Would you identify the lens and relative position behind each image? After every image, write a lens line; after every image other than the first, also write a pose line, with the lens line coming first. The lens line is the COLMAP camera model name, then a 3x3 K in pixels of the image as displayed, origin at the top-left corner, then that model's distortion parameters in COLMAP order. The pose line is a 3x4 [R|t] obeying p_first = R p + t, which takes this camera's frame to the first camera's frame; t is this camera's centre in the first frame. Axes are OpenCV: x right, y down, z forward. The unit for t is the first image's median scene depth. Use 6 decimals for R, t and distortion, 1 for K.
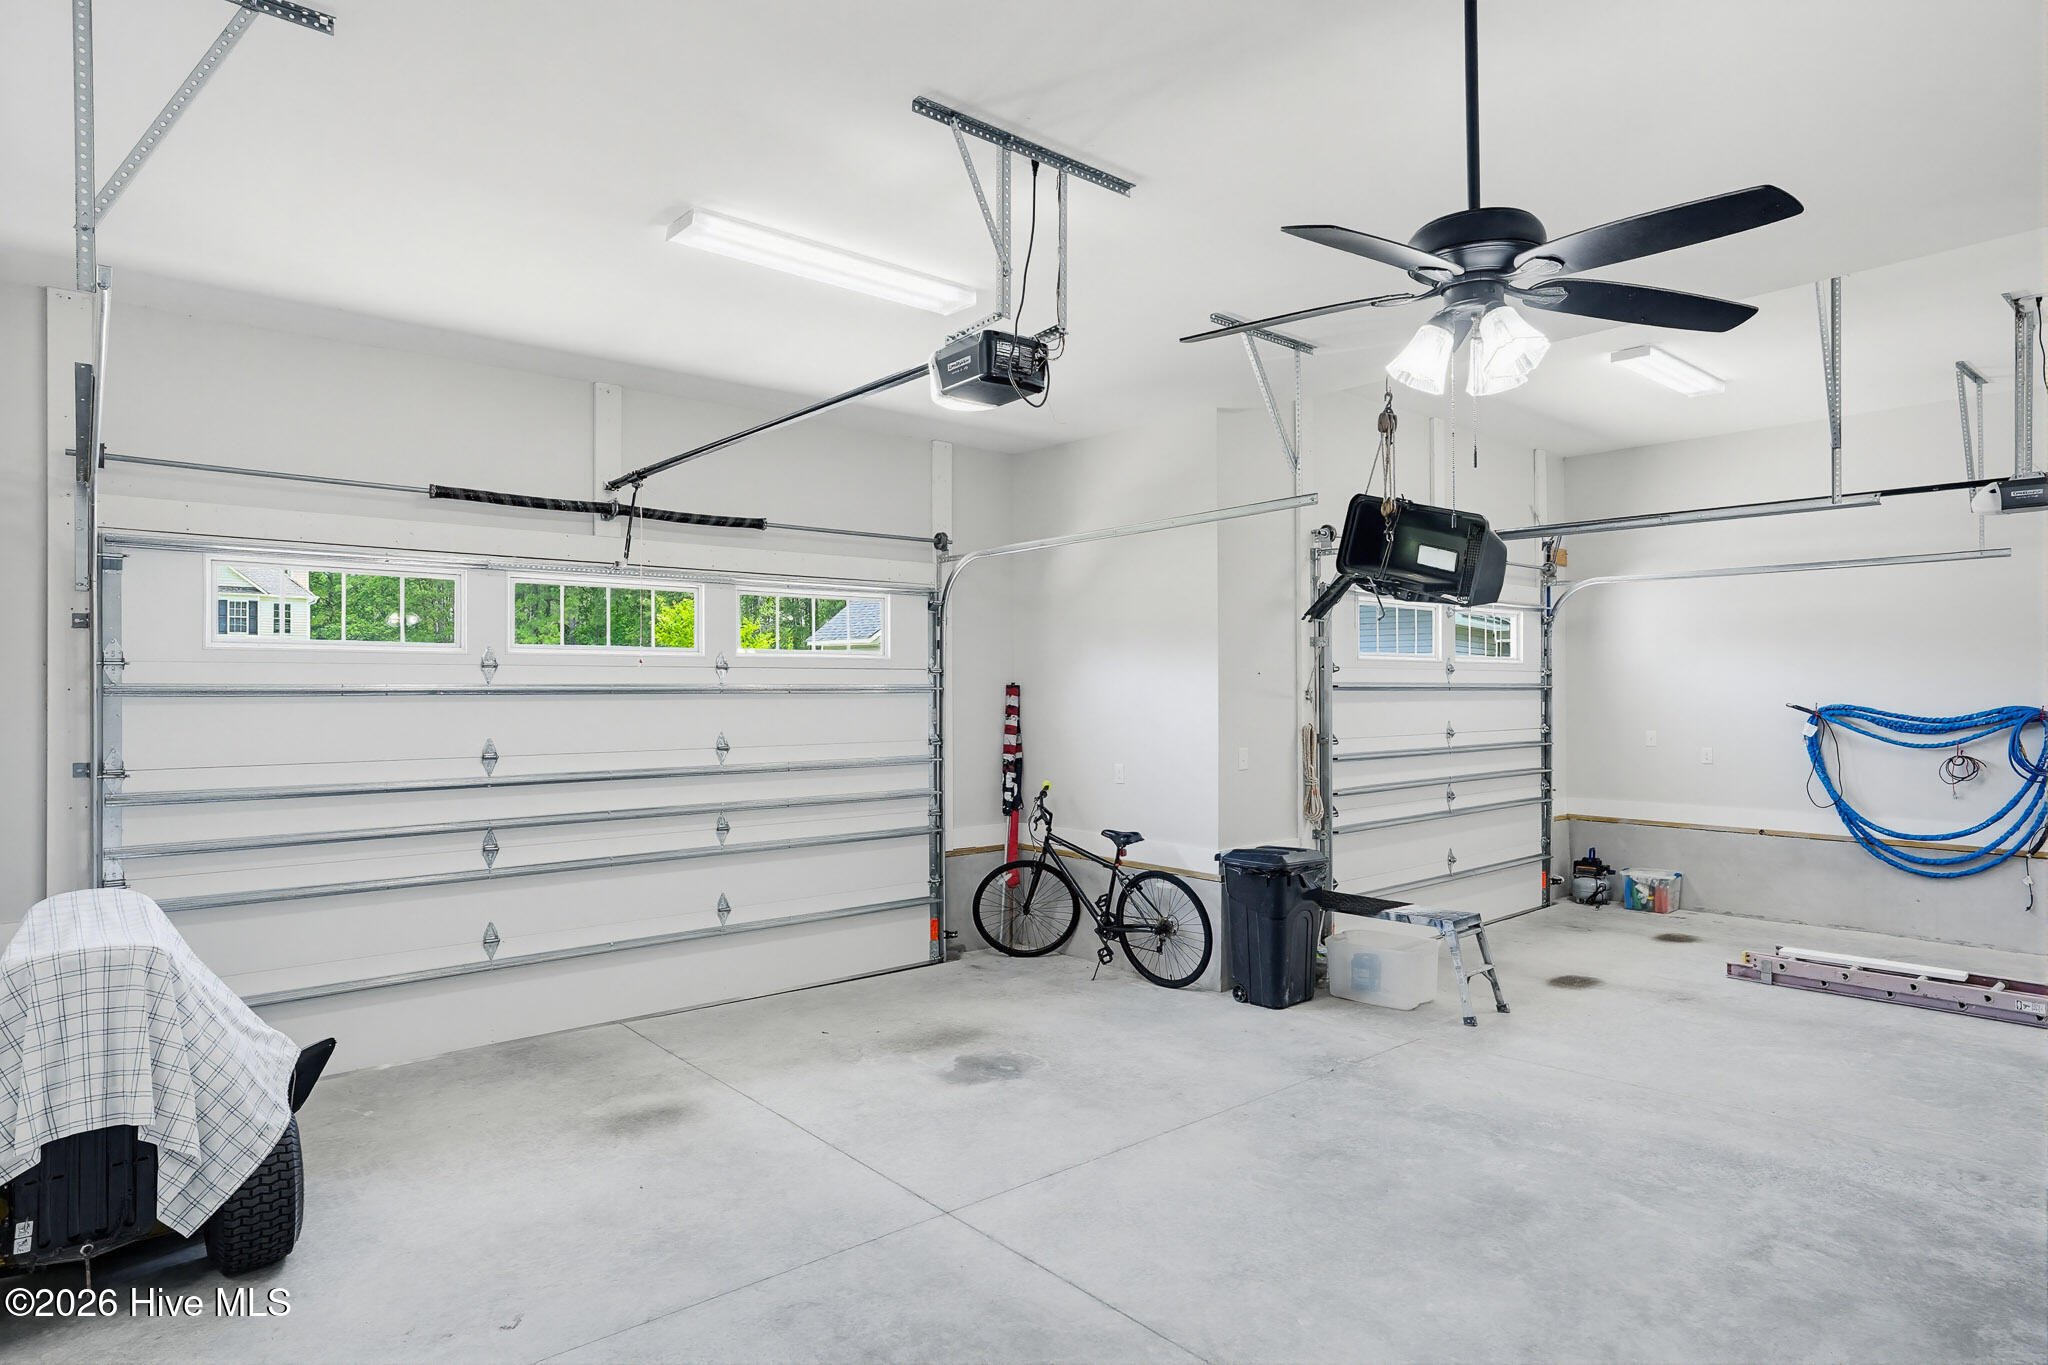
lens RADIAL K [[1157.4, 0, 1025.4], [0, 1157.4, 686.2], [0, 0, 1]] dist [-0.032206, 0.002872]
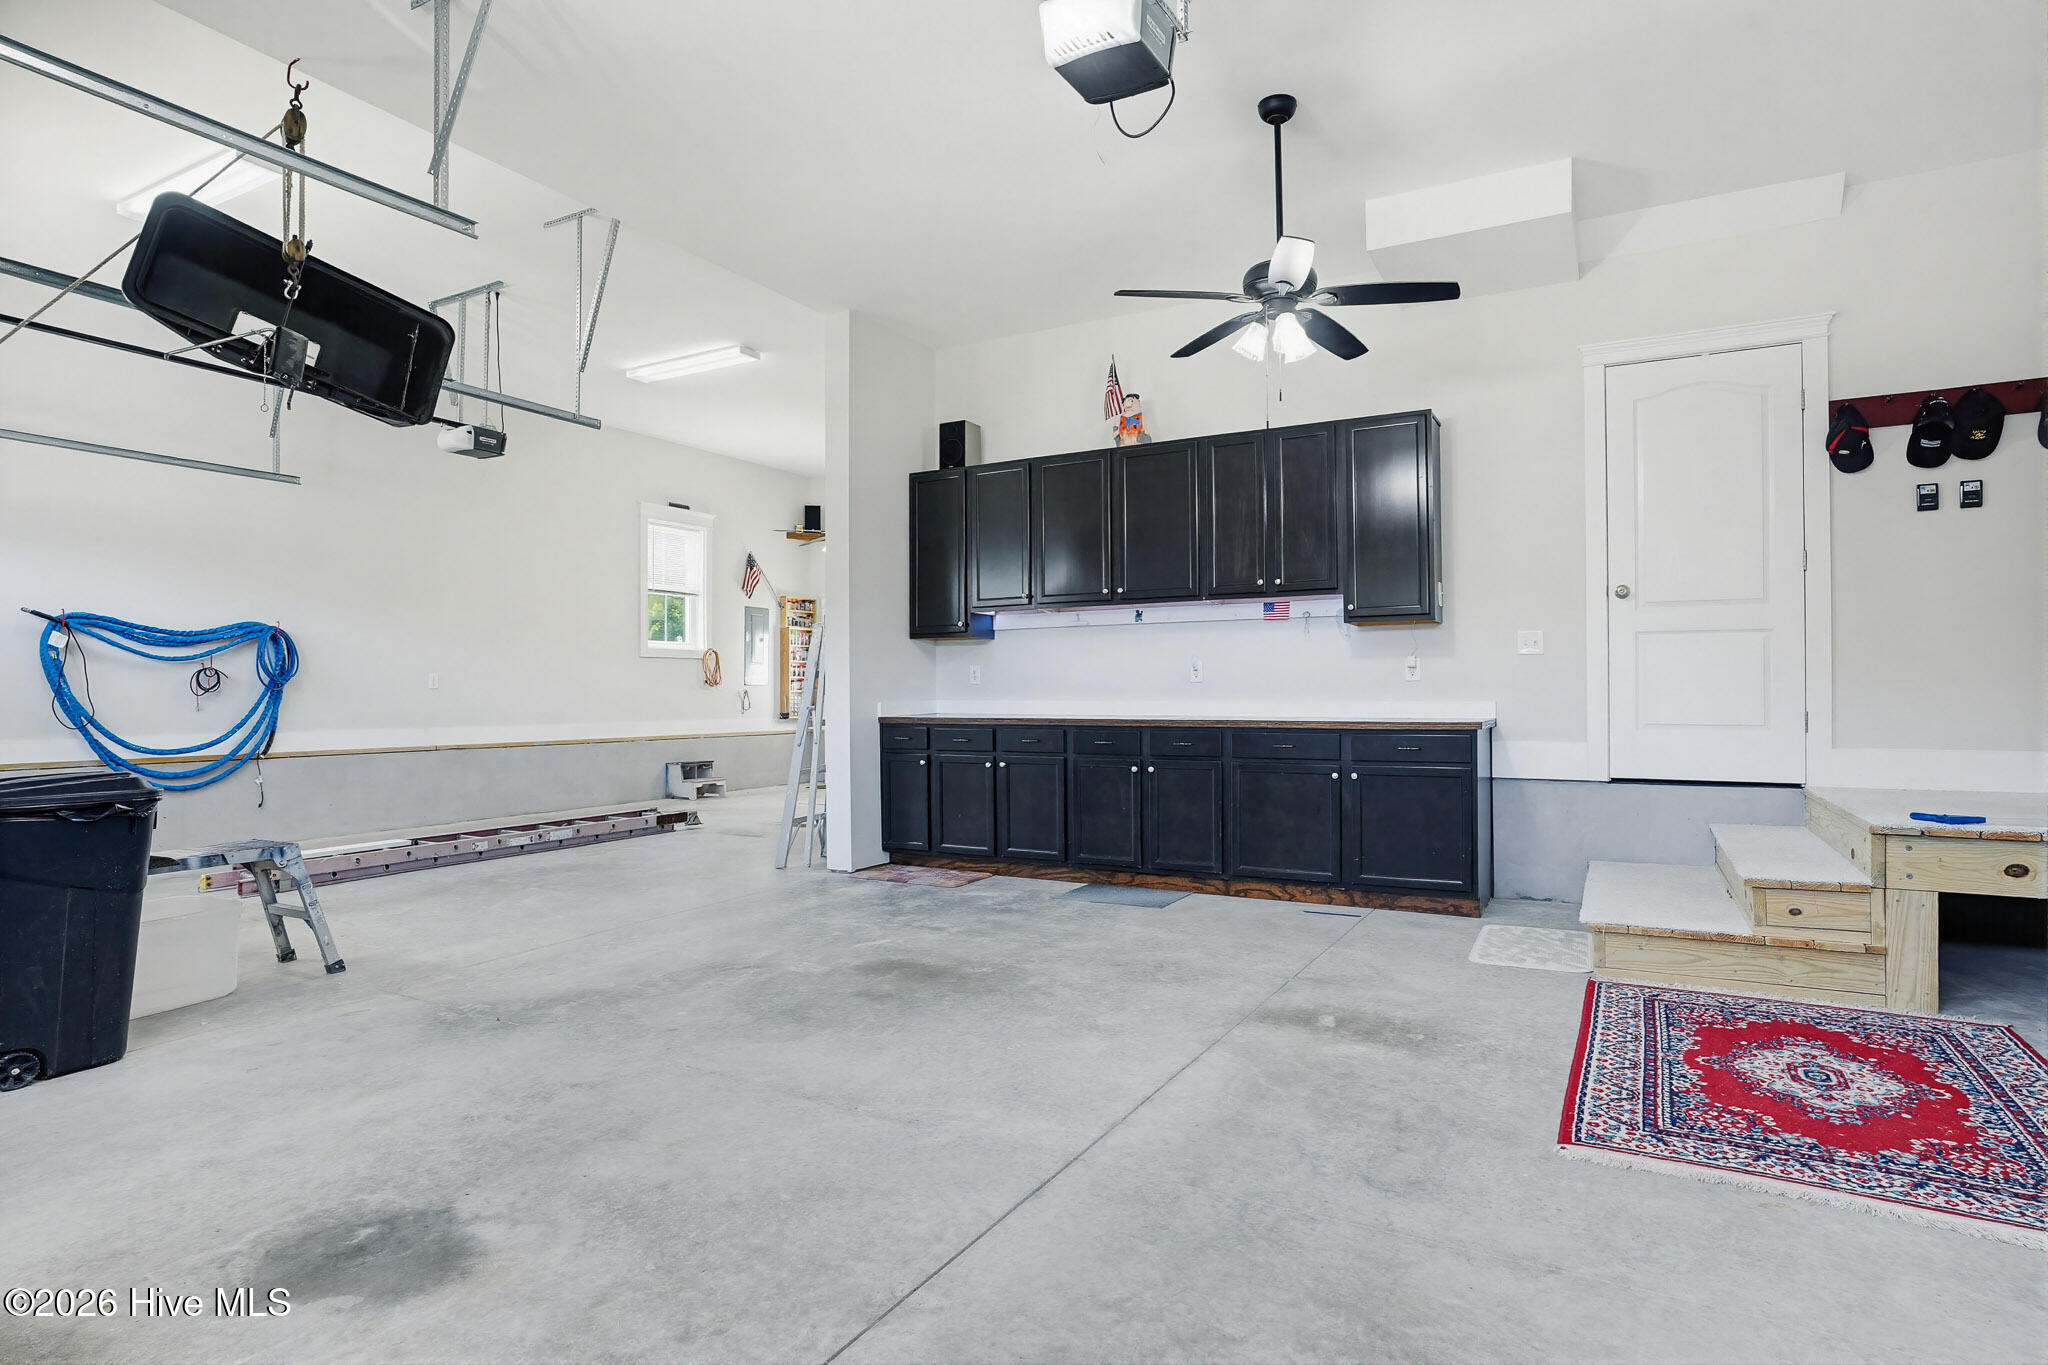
lens RADIAL K [[1089.8, 0, 1025.8], [0, 1089.8, 689.1], [0, 0, 1]] dist [-0.026665, -0.000427]
pose [[-0.350832, 0.007509, 0.936408, -0.360398], [-0.000676, 0.999966, -0.008272, 0.090757], [-0.936438, -0.003536, -0.350815, 0.662882]]
